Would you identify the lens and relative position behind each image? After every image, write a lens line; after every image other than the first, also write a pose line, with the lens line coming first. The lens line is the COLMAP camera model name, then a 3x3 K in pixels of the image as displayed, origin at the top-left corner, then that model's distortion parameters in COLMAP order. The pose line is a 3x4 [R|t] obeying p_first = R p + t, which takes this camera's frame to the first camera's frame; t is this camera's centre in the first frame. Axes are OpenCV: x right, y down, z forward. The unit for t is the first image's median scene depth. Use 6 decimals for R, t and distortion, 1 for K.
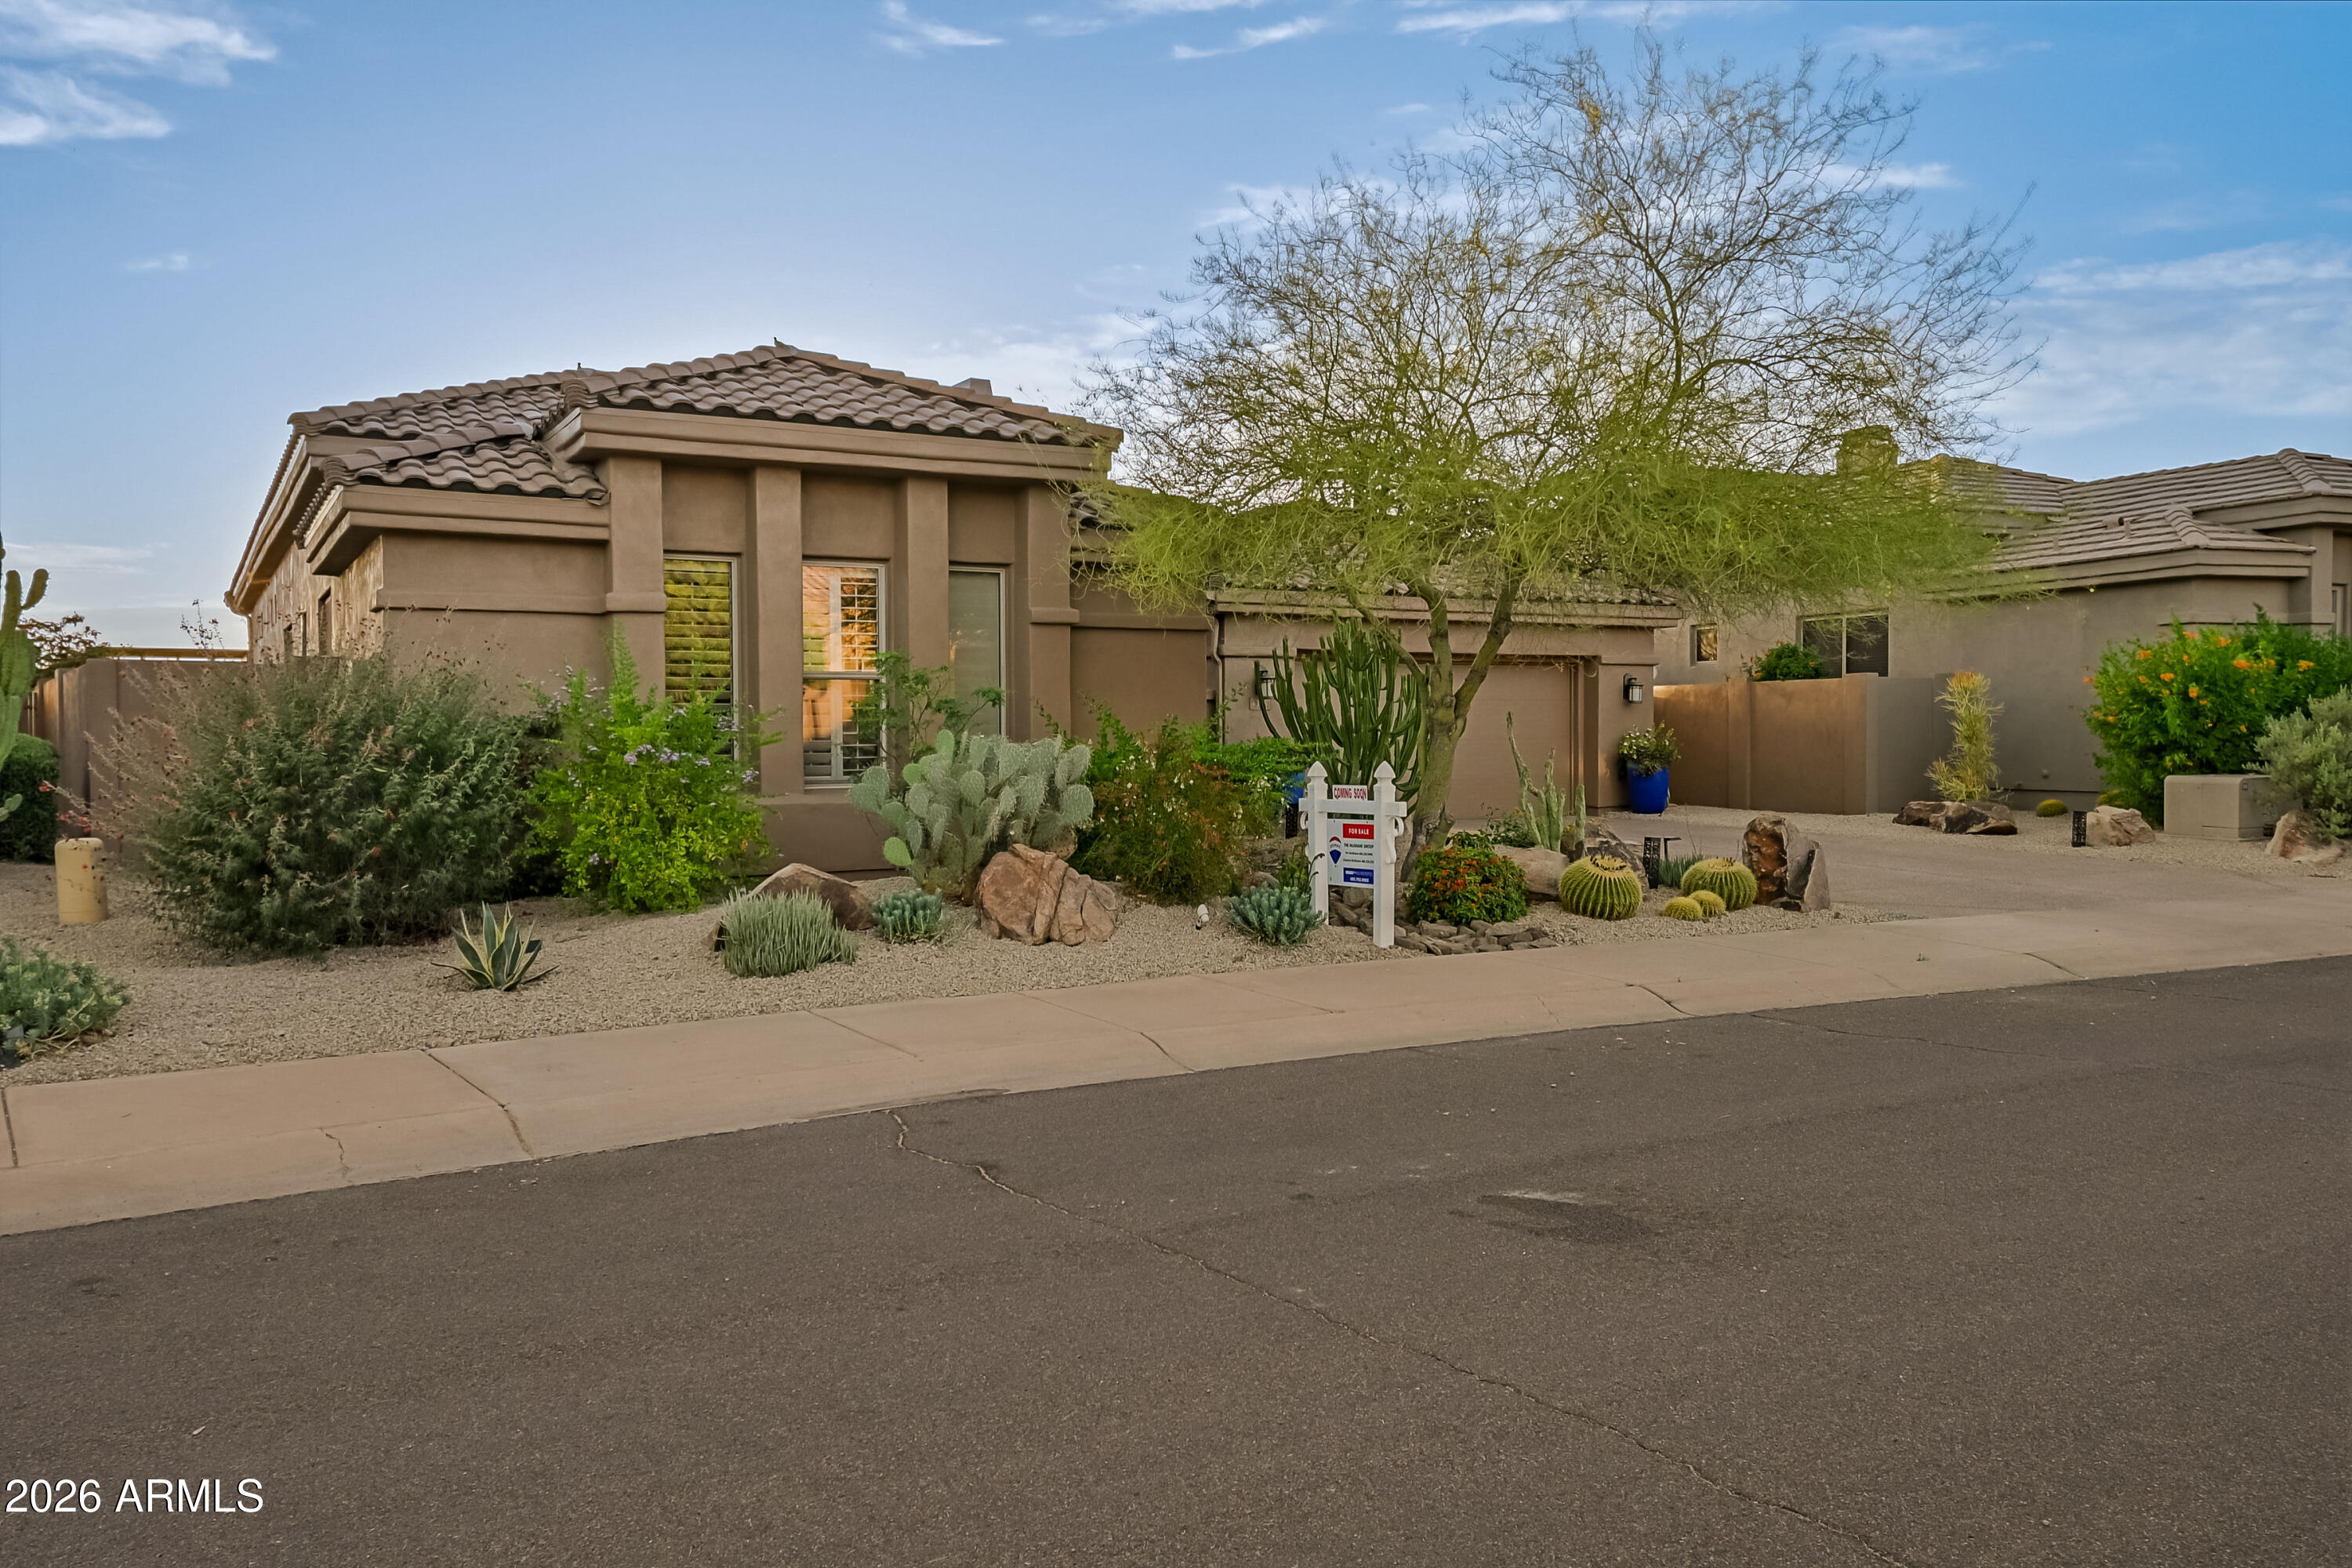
lens RADIAL K [[1808.8, 0, 1138.3], [0, 1808.8, 785.2], [0, 0, 1]] dist [-0.011460, -0.004227]
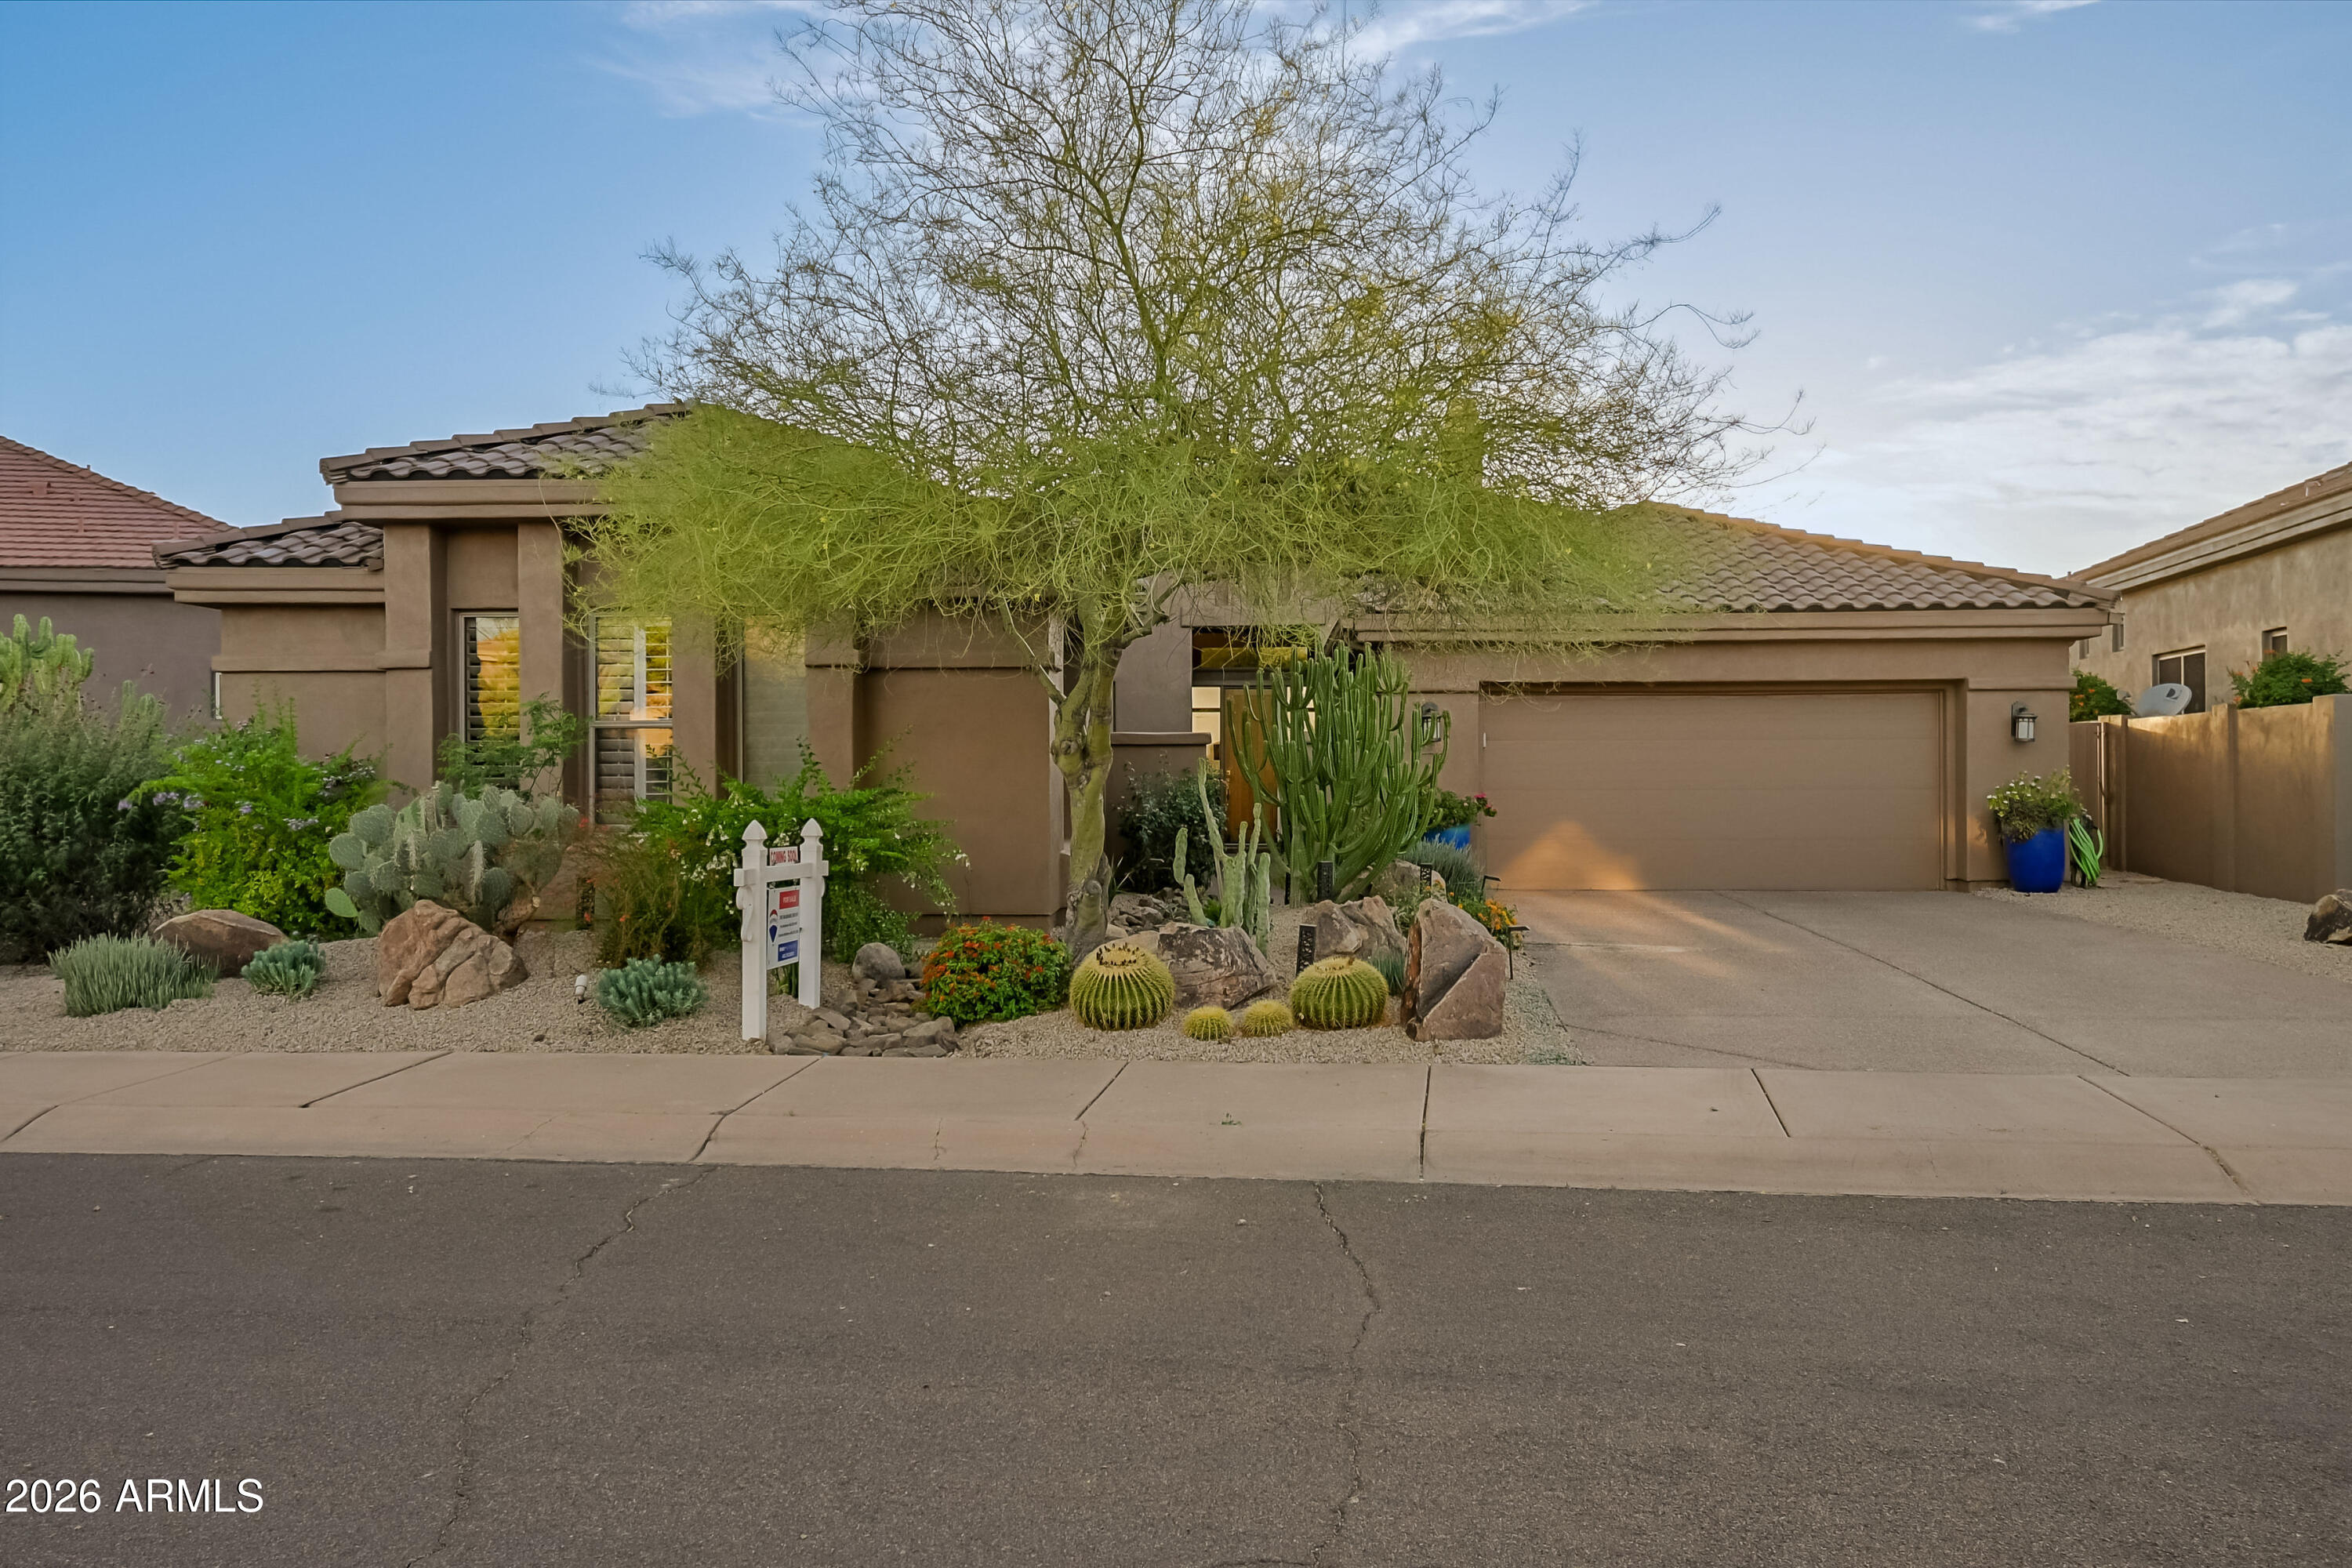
lens RADIAL K [[1808.8, 0, 1138.3], [0, 1808.8, 785.2], [0, 0, 1]] dist [-0.011460, -0.004227]
pose [[0.817583, 0.004797, -0.575790, 0.677856], [-0.019390, 0.999628, -0.019205, -0.013322], [0.575484, 0.026866, 0.817372, 0.363636]]
